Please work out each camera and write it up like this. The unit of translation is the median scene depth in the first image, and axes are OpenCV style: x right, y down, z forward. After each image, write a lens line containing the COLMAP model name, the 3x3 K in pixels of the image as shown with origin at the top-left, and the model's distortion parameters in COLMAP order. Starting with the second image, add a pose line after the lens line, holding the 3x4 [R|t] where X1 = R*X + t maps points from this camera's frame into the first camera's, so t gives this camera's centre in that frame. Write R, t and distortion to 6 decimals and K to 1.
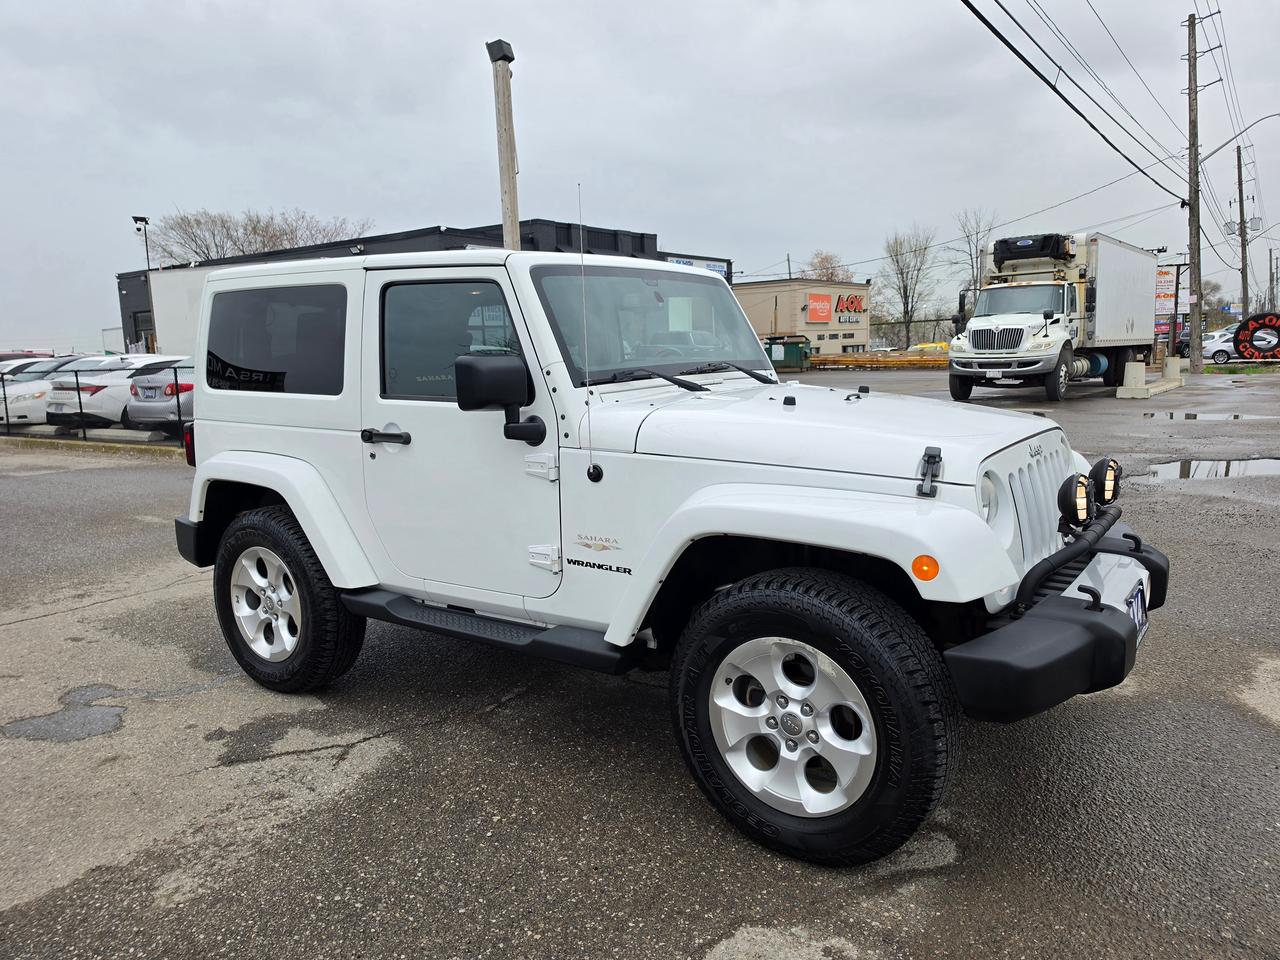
lens RADIAL K [[915.7, 0, 635.4], [0, 915.7, 475.2], [0, 0, 1]] dist [0.074821, -0.088947]
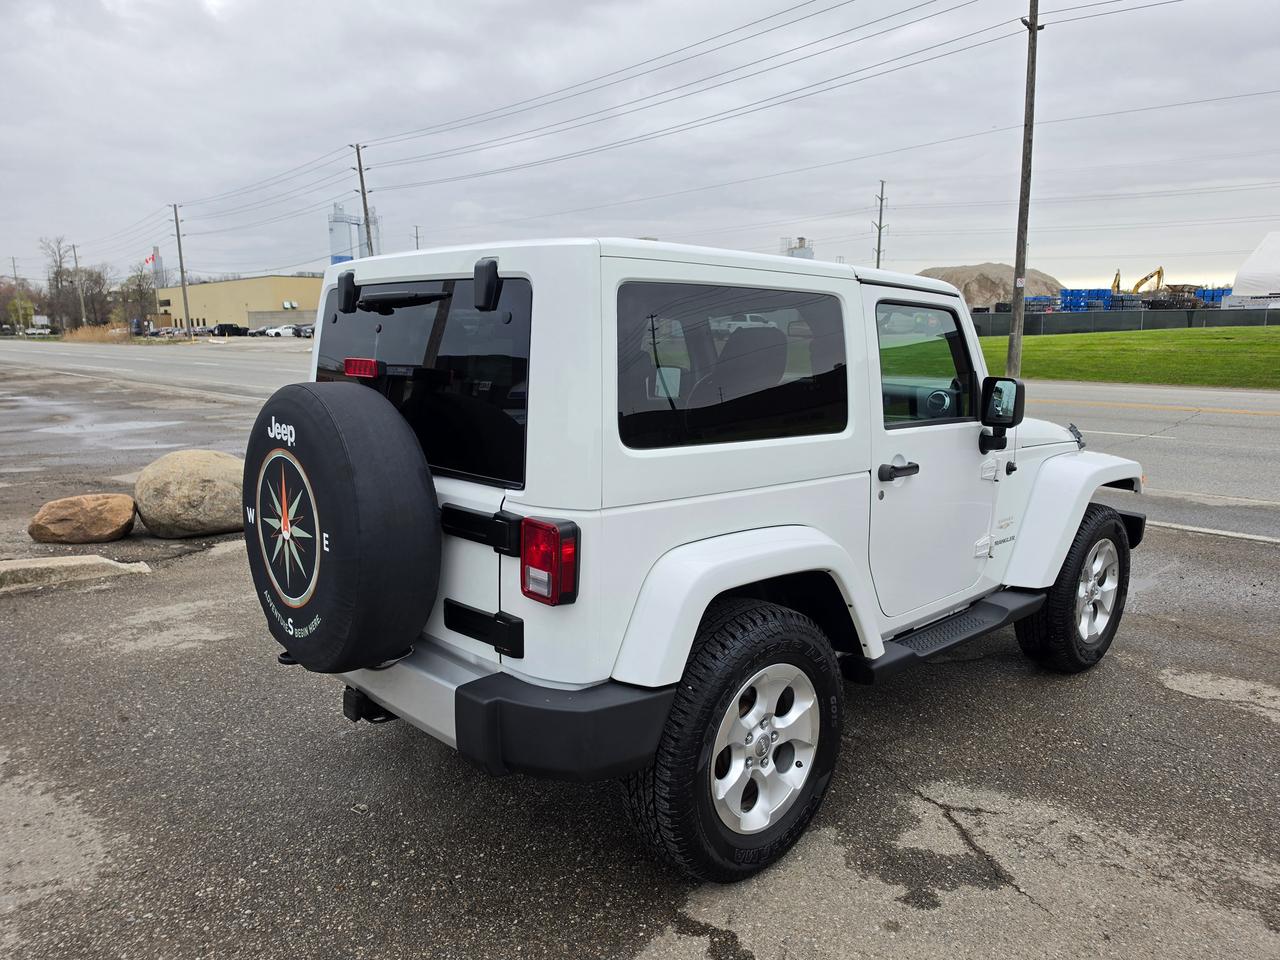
lens RADIAL K [[889.4, 0, 642.3], [0, 889.4, 485.8], [0, 0, 1]] dist [0.068491, -0.090460]
pose [[0.204359, -0.133086, 0.969807, -1.226460], [0.128330, 0.985807, 0.108240, -0.161273], [-0.970448, 0.102336, 0.218538, 1.095077]]
